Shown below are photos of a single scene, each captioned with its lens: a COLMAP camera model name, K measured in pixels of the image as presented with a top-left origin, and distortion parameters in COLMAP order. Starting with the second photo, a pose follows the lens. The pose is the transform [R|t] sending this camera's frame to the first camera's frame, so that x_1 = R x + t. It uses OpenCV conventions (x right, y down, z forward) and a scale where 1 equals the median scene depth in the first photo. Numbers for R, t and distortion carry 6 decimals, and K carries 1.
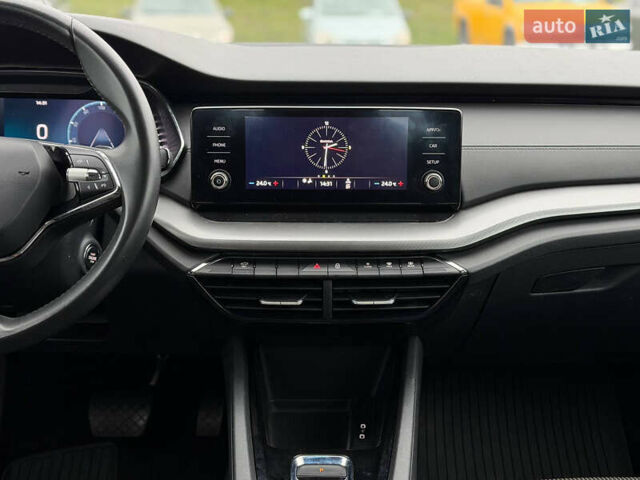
lens RADIAL K [[906.4, 0, 320.0], [0, 906.4, 240.0], [0, 0, 1]] dist [0.170236, -0.337452]
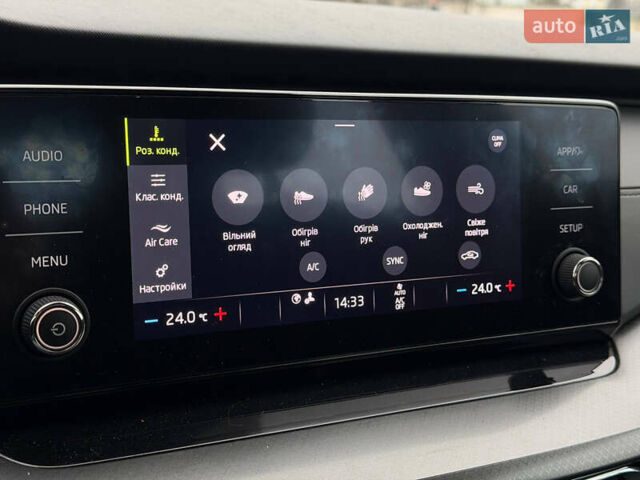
lens RADIAL K [[906.4, 0, 320.0], [0, 906.4, 240.0], [0, 0, 1]] dist [0.170236, -0.337452]
pose [[0.887008, -0.058299, 0.458058, -0.170035], [0.097596, 0.993257, -0.062574, -0.065233], [-0.451322, 0.100209, 0.886717, 0.680285]]
